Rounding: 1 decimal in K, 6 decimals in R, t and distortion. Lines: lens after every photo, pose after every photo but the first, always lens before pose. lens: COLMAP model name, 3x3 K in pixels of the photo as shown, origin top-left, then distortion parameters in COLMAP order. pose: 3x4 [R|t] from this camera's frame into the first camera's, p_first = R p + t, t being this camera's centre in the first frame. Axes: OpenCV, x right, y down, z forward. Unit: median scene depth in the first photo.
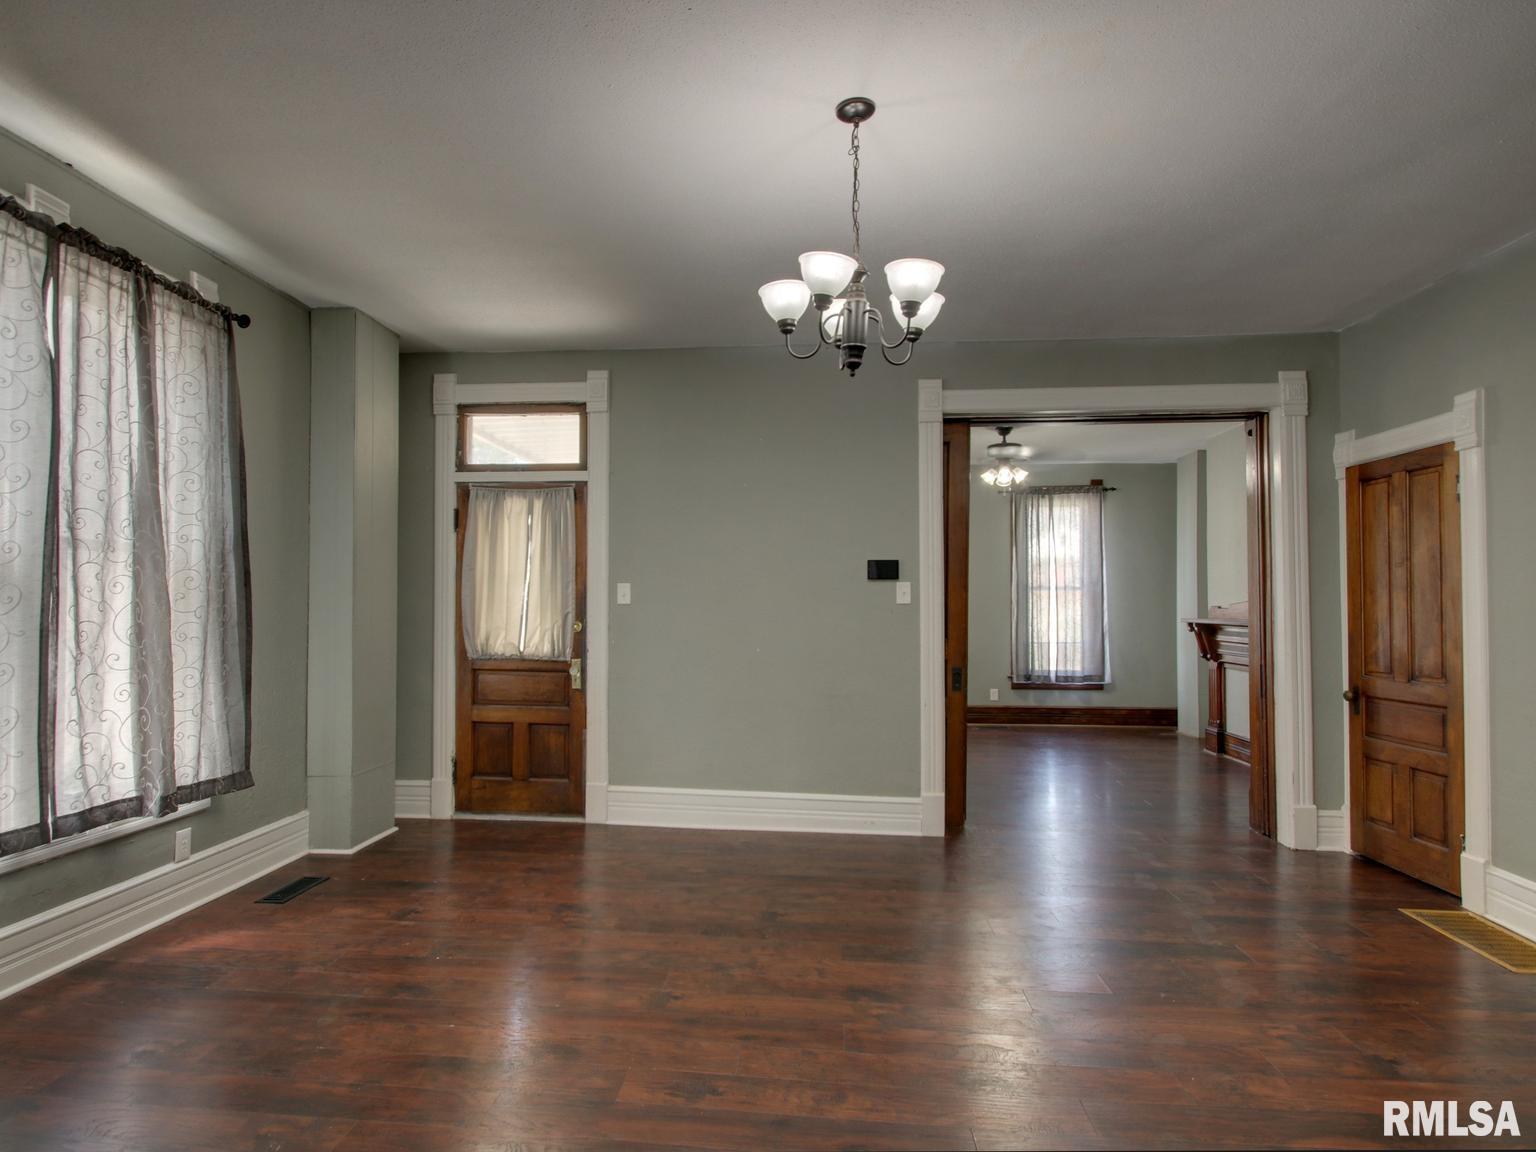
lens RADIAL K [[836.7, 0, 758.2], [0, 836.7, 584.9], [0, 0, 1]] dist [0.015563, -0.018764]
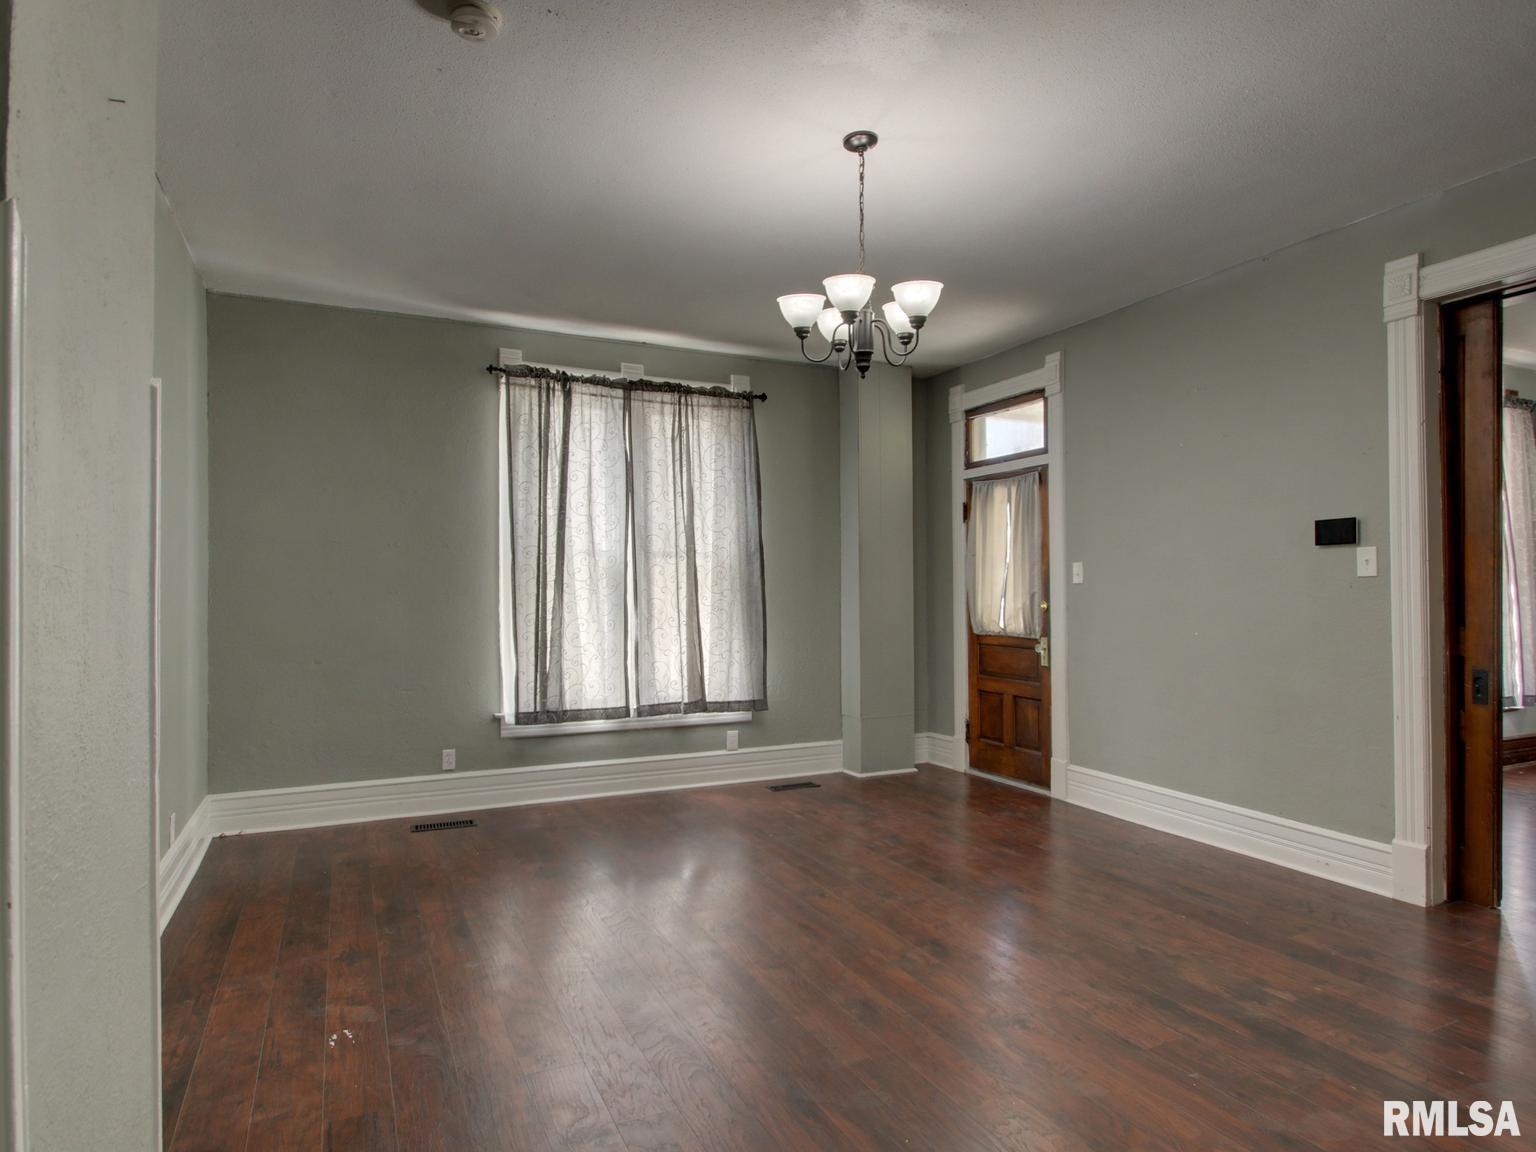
lens RADIAL K [[920.4, 0, 768.0], [0, 920.4, 576.0], [0, 0, 1]] dist [-0.000735, -0.000002]
pose [[0.499055, -0.023610, -0.866249, 0.599927], [0.030409, 0.999490, -0.009723, 0.013810], [0.866037, -0.021489, 0.499518, 0.141464]]
